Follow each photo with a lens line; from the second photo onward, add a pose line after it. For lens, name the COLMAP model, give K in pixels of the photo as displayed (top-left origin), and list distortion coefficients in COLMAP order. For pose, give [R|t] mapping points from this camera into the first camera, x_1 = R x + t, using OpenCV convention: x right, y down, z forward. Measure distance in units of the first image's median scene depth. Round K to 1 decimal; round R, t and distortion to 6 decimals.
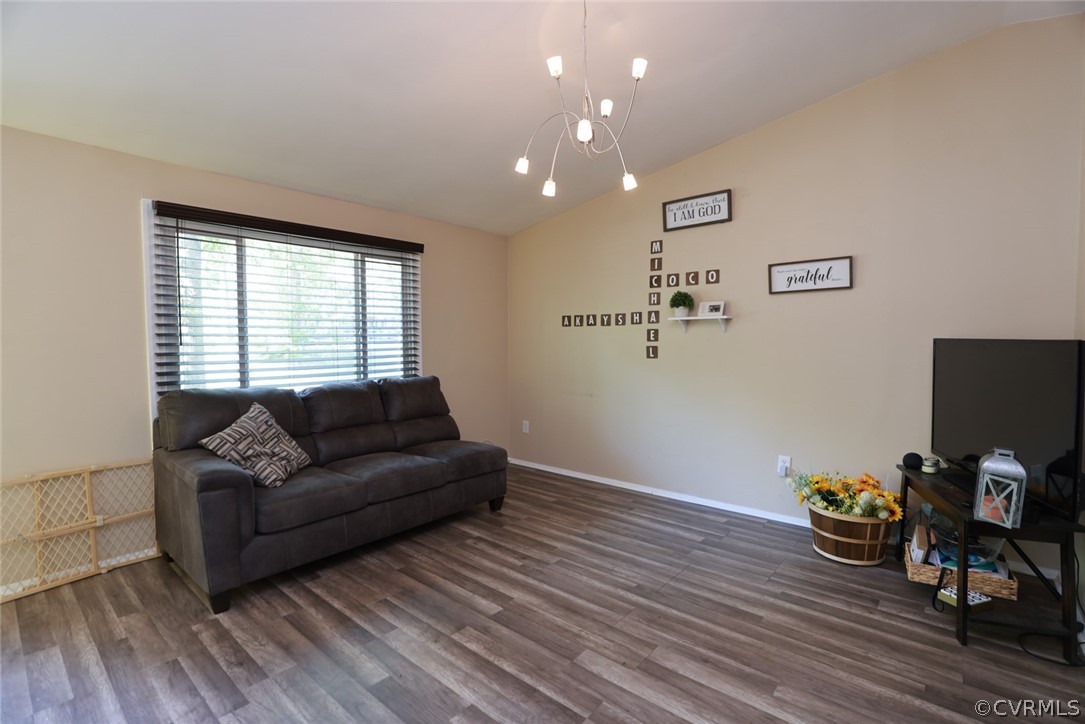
lens RADIAL K [[495.1, 0, 544.9], [0, 495.1, 358.2], [0, 0, 1]] dist [-0.028998, 0.003171]
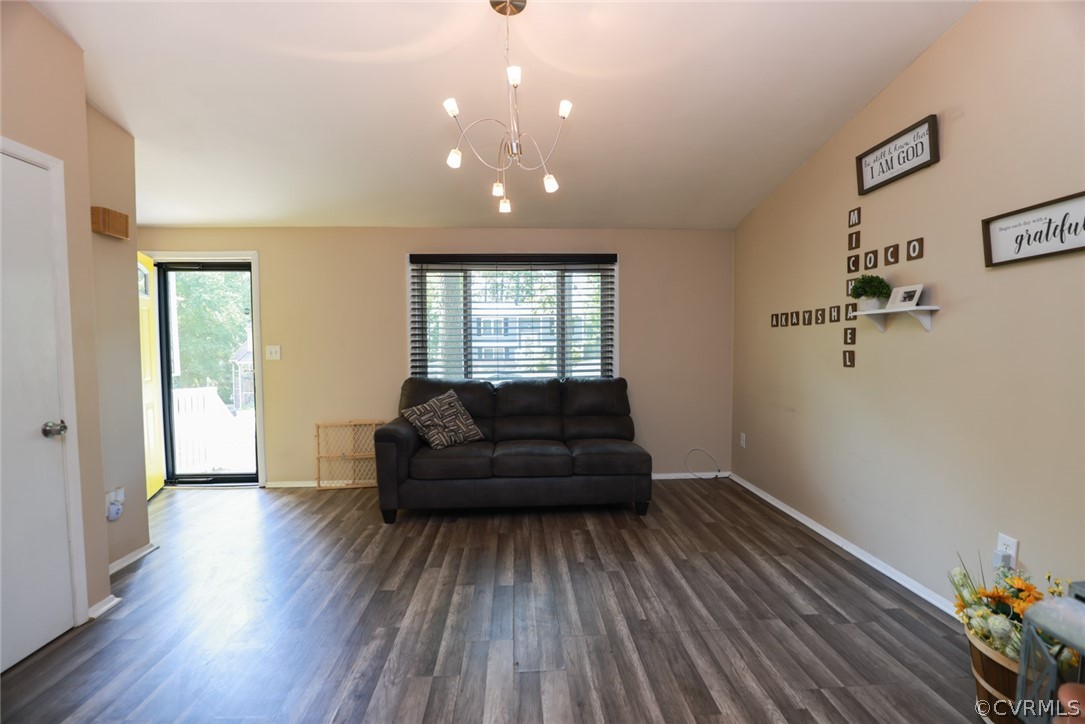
lens RADIAL K [[495.1, 0, 548.1], [0, 495.1, 357.0], [0, 0, 1]] dist [-0.028998, 0.003171]
pose [[0.691860, 0.015684, -0.721862, 0.543782], [-0.020340, 0.999791, 0.002228, -0.008983], [0.721746, 0.013141, 0.692034, 0.196246]]
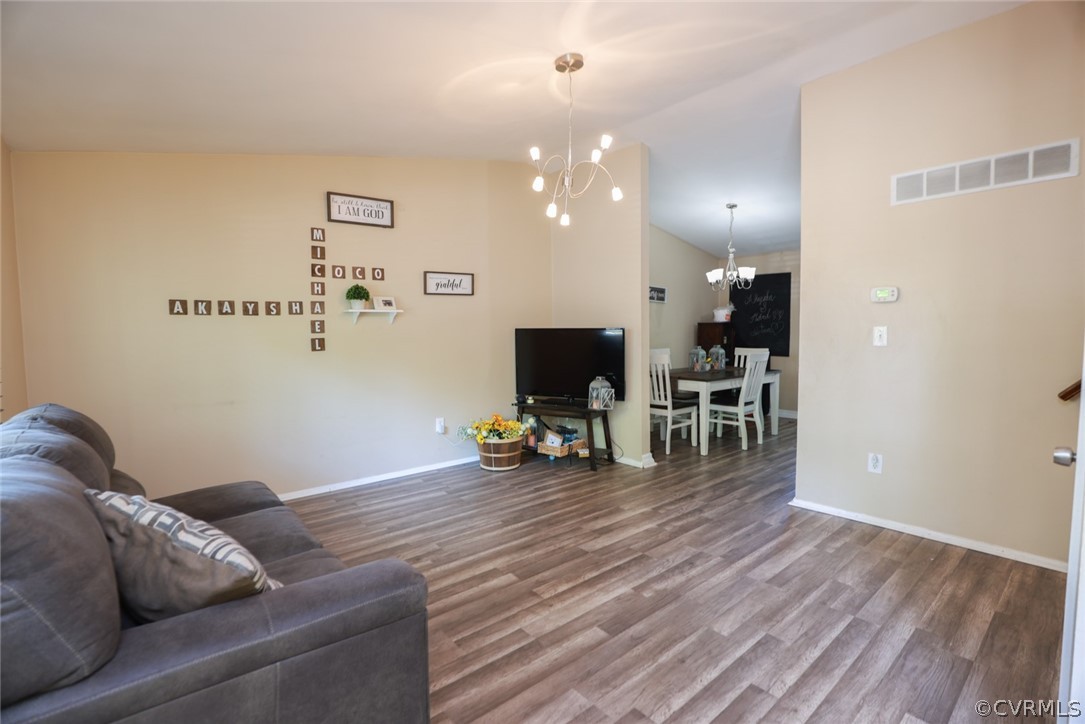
lens RADIAL K [[495.1, 0, 545.5], [0, 495.1, 354.7], [0, 0, 1]] dist [-0.028998, 0.003171]
pose [[0.172060, -0.050200, 0.983807, -0.797715], [0.049032, 0.997899, 0.042344, -0.014132], [-0.983865, 0.040953, 0.174160, 0.503705]]
